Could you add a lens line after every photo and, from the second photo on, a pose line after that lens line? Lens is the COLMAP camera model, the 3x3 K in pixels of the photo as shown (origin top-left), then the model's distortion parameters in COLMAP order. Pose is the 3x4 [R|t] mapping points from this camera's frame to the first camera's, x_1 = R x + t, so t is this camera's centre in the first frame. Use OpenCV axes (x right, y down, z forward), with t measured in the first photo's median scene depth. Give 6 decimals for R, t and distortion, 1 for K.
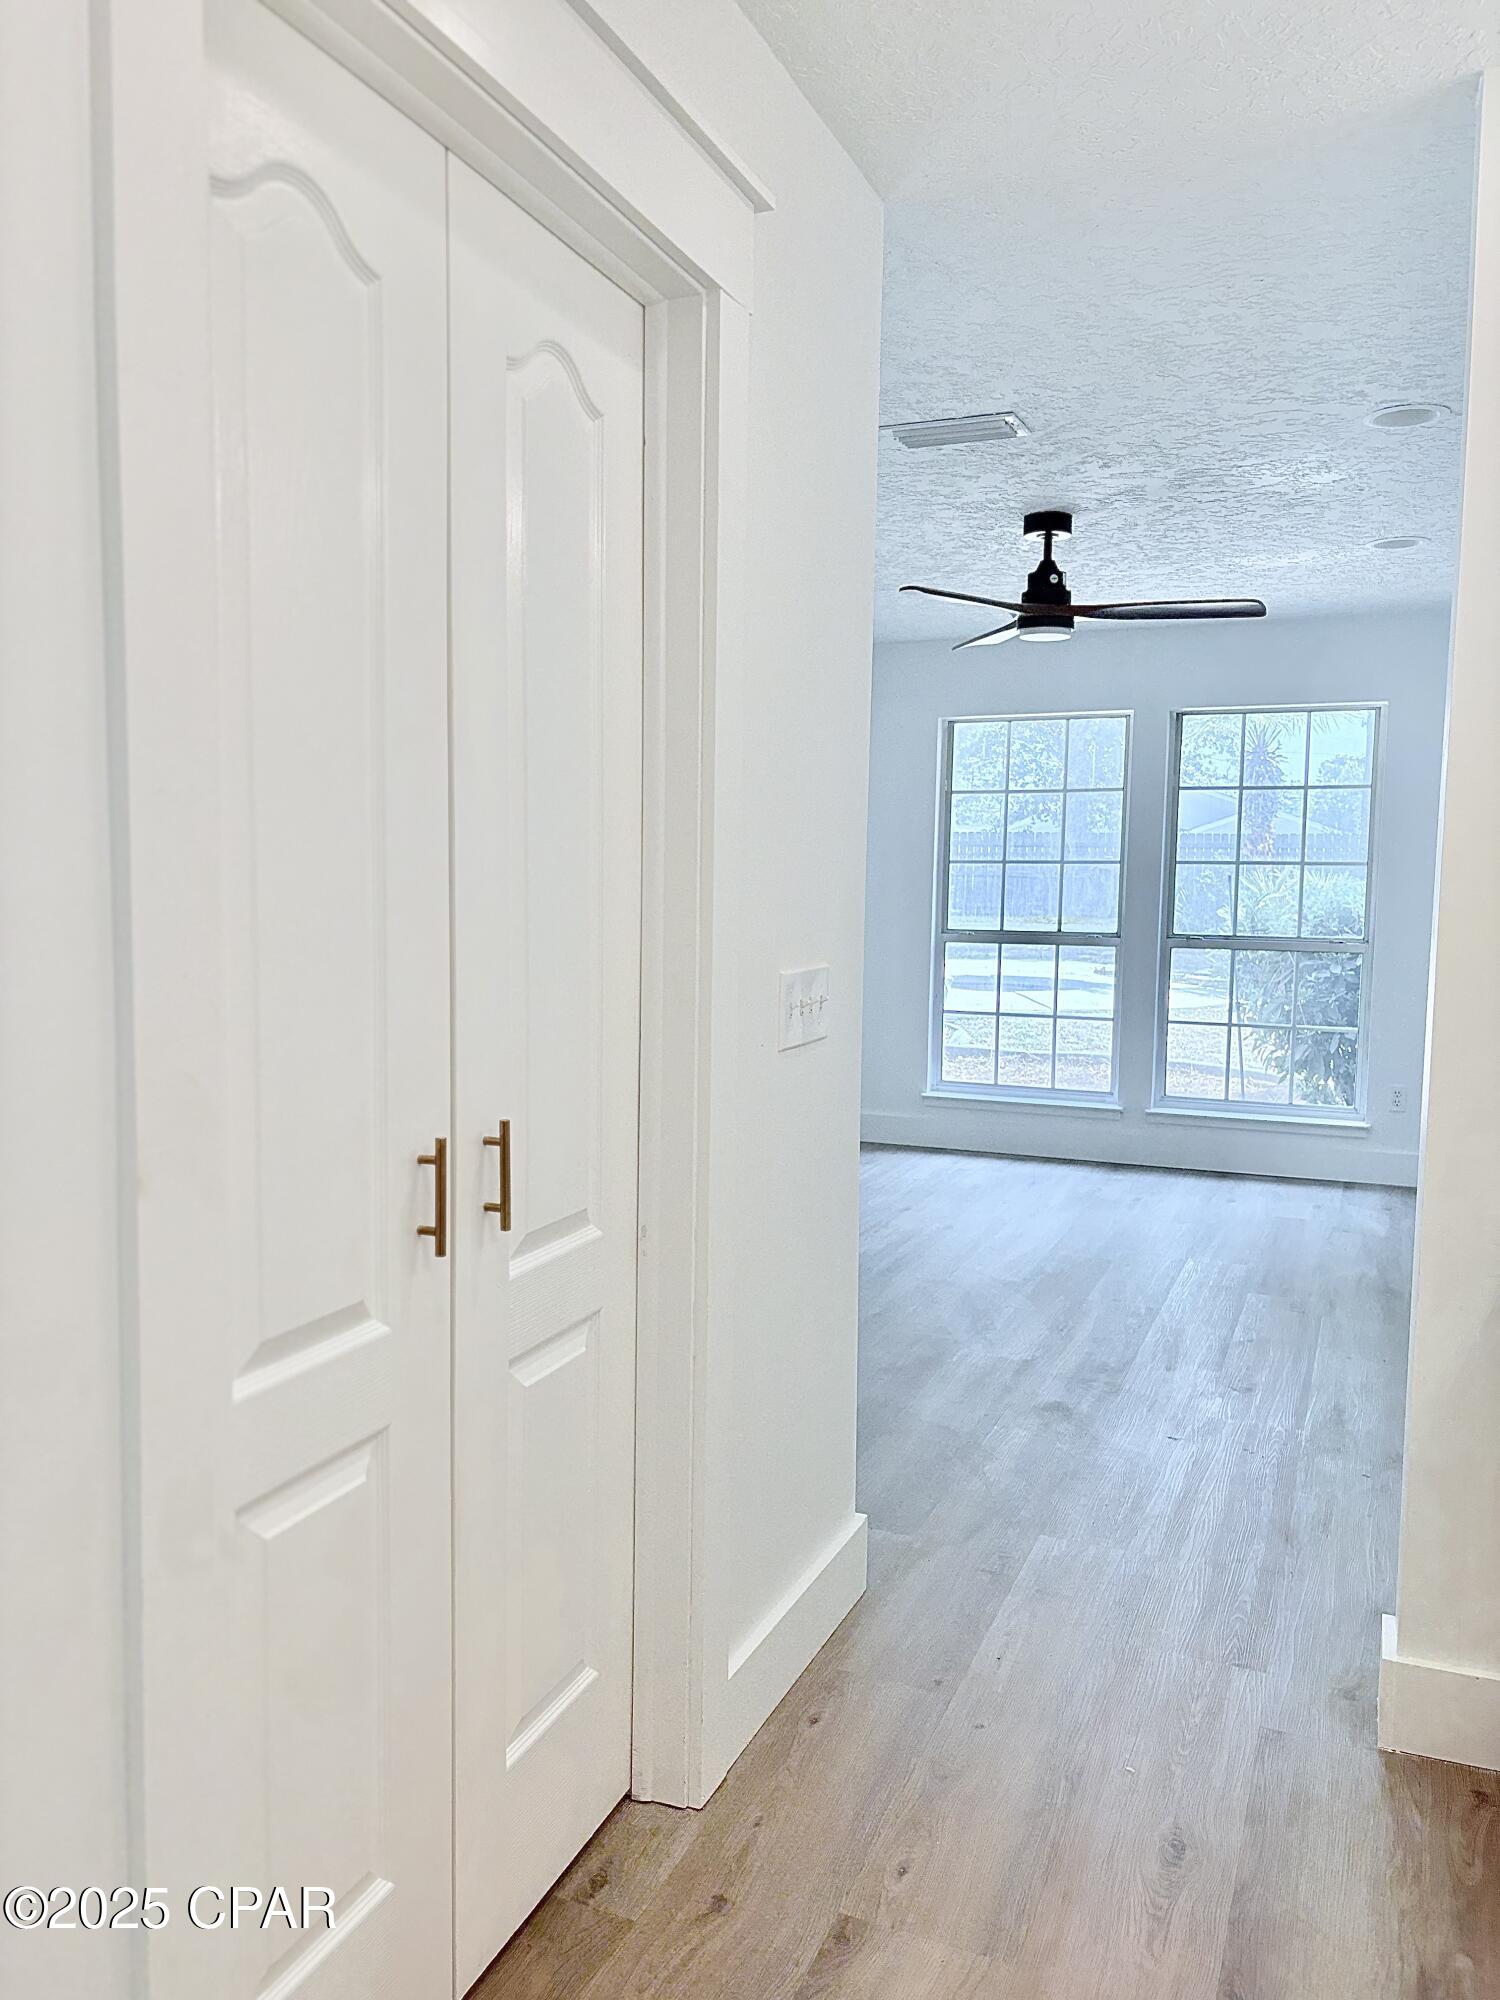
lens RADIAL K [[1517.9, 0, 726.3], [0, 1517.9, 992.9], [0, 0, 1]] dist [0.007332, -0.000544]
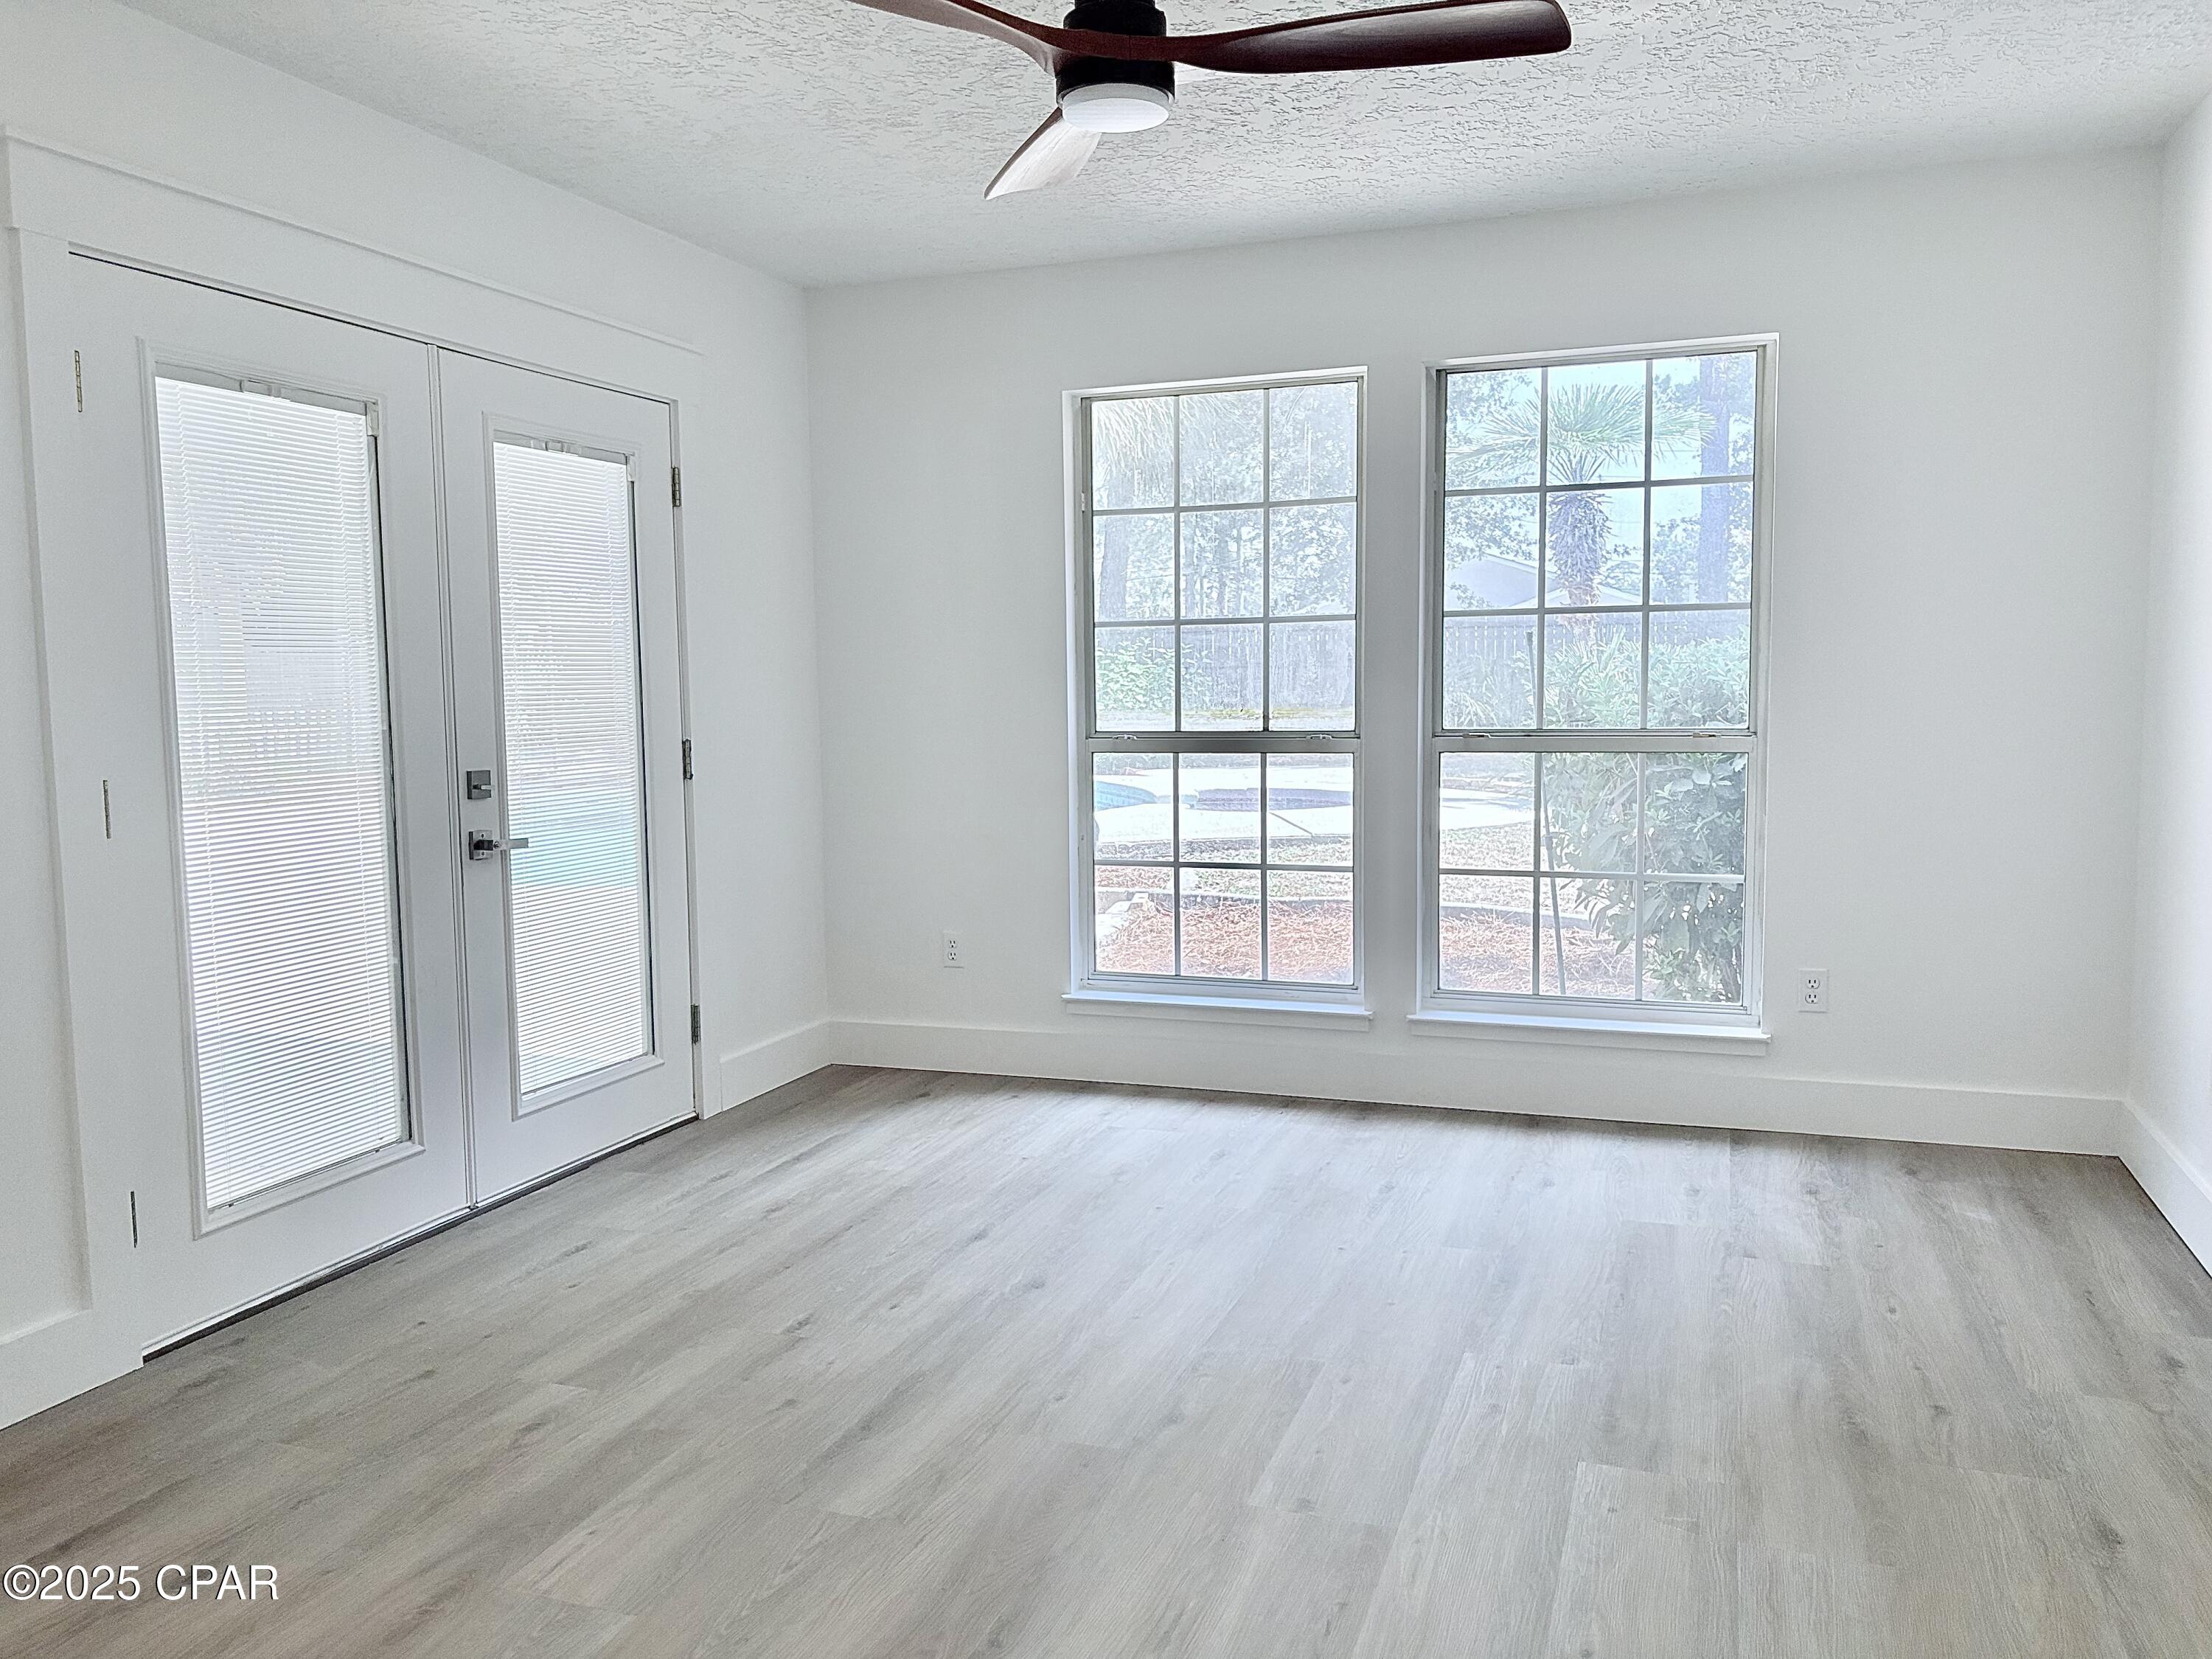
lens RADIAL K [[1700.3, 0, 1104.7], [0, 1700.3, 802.7], [0, 0, 1]] dist [0.045260, -0.001863]
pose [[0.997587, -0.030306, 0.062465, 0.112144], [0.030492, 0.999533, -0.002013, -0.011905], [-0.062374, 0.003913, 0.998045, 0.315018]]
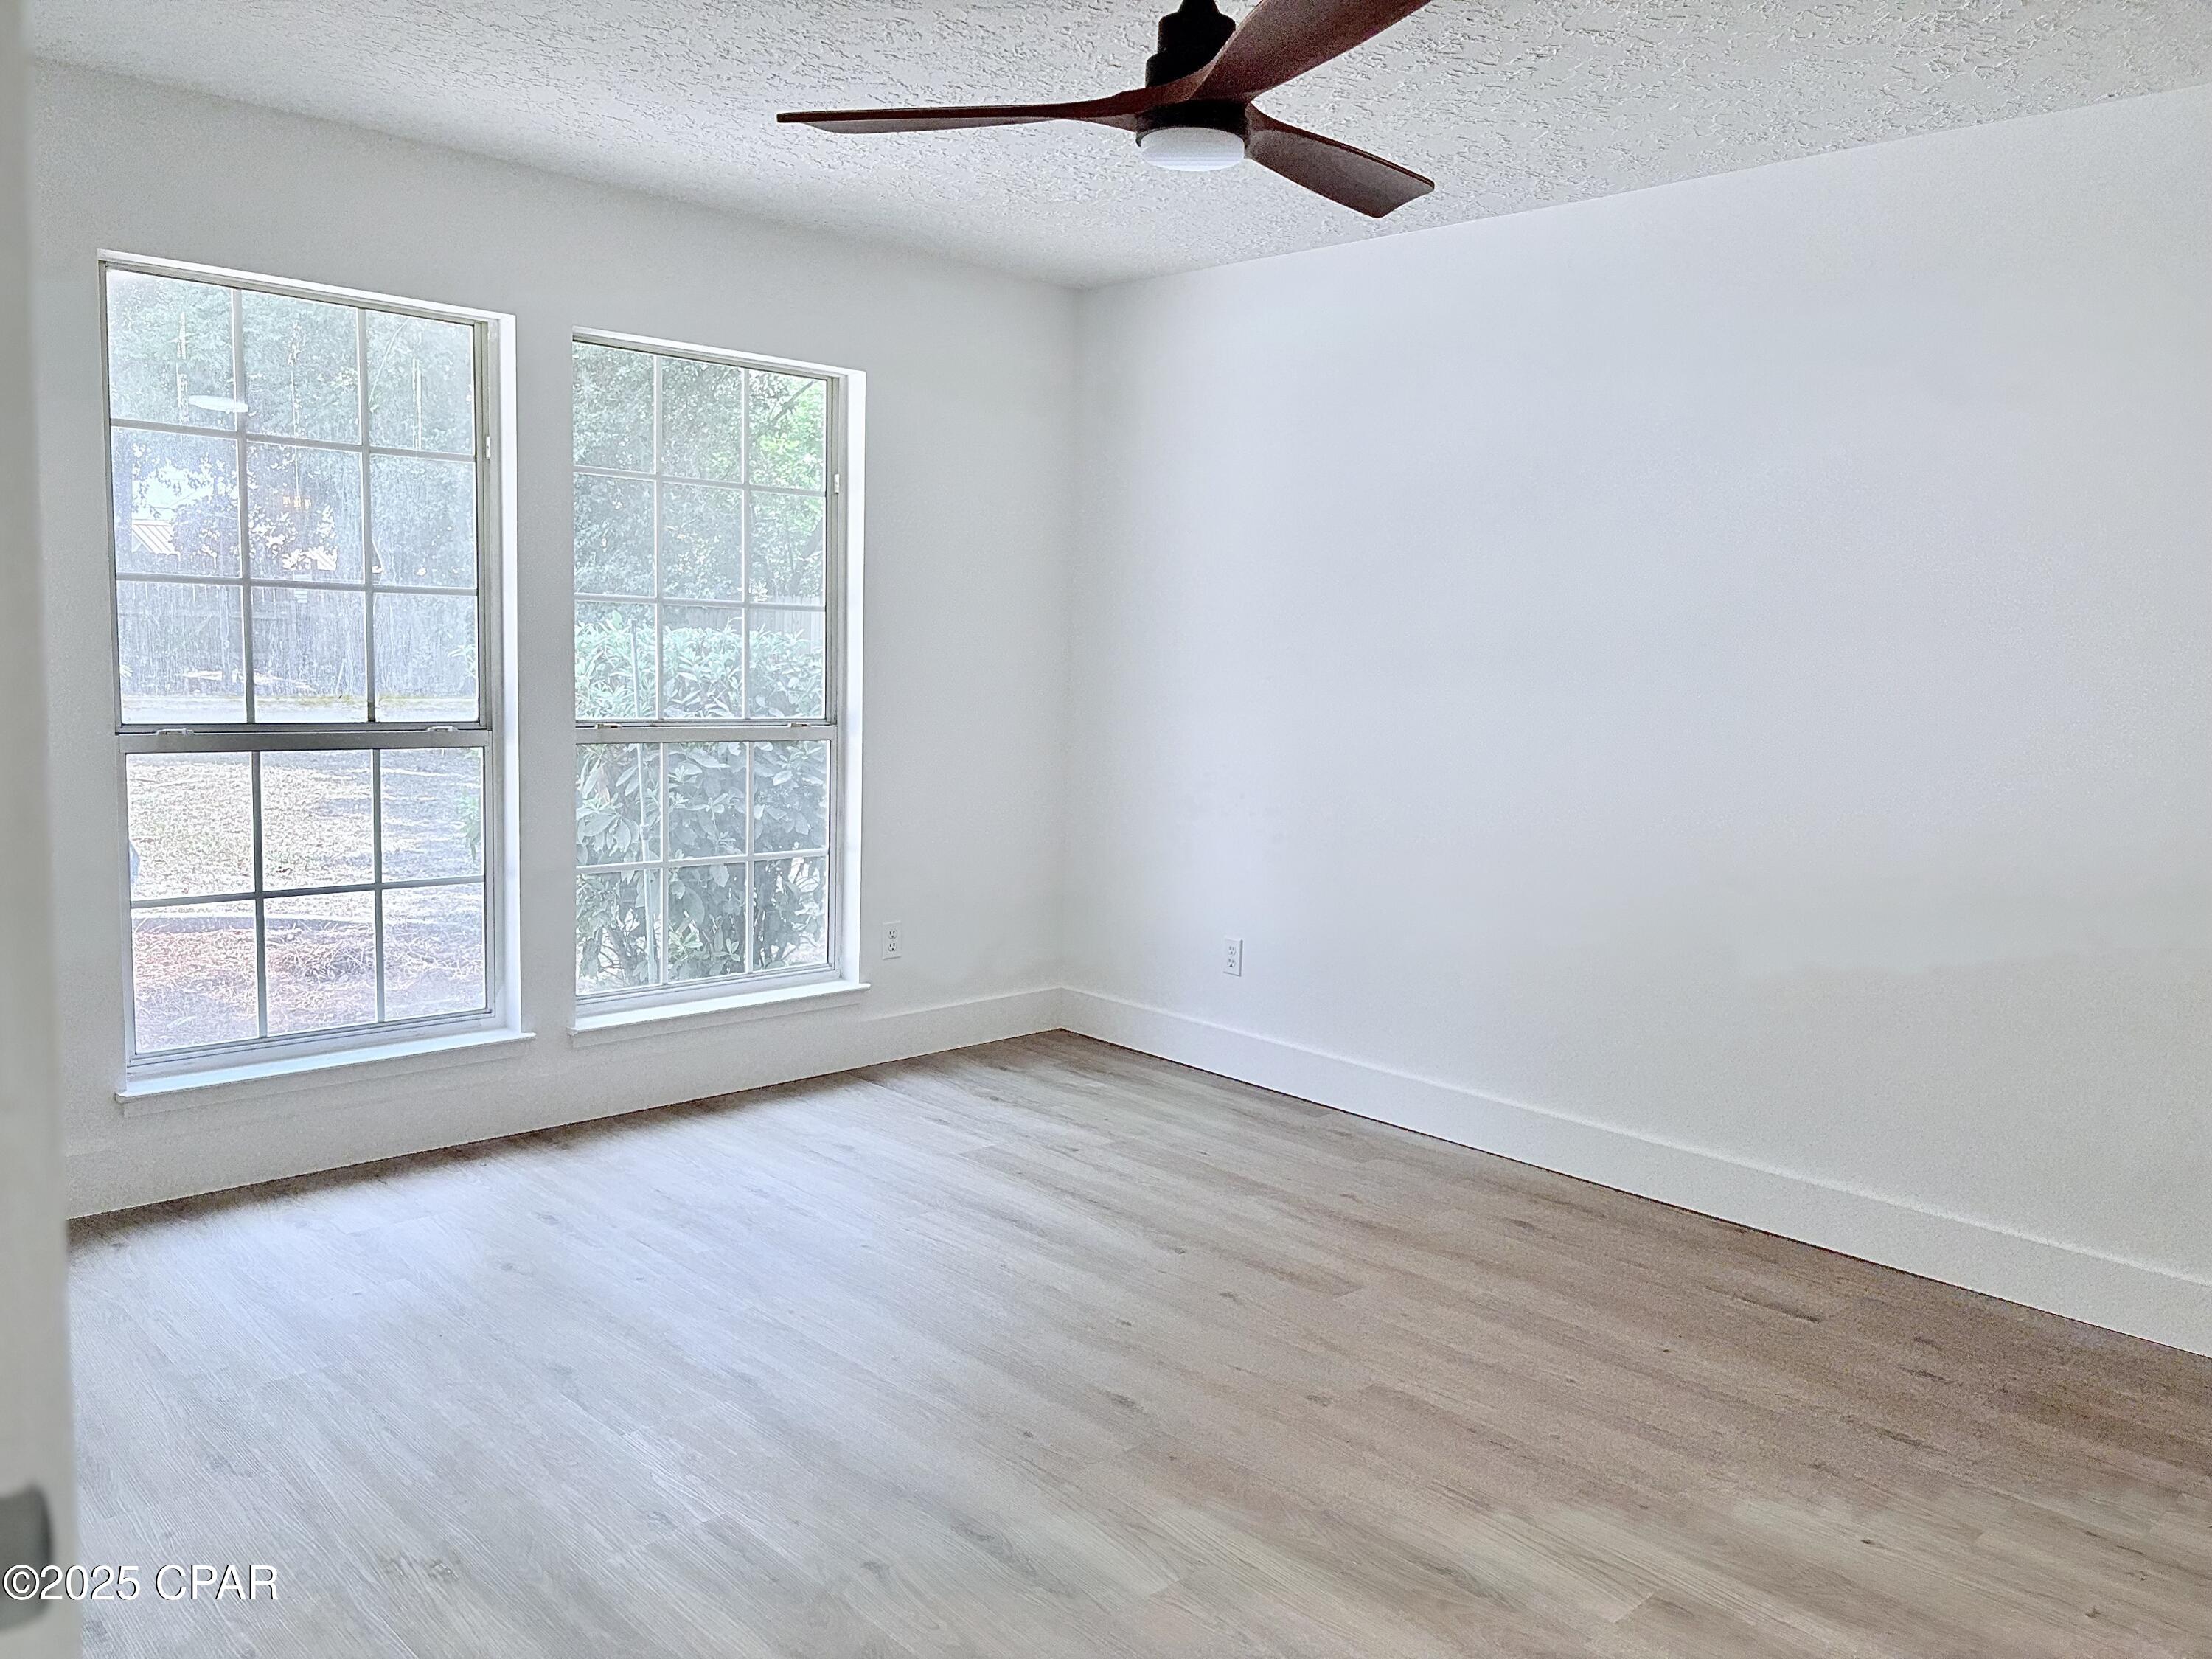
lens RADIAL K [[1678.8, 0, 1106.0], [0, 1678.8, 829.5], [0, 0, 1]] dist [0.007332, -0.000544]
pose [[0.362979, -0.100614, 0.926349, -0.236739], [0.044086, 0.994894, 0.090784, -0.047171], [-0.930754, 0.007886, 0.365562, 0.580322]]
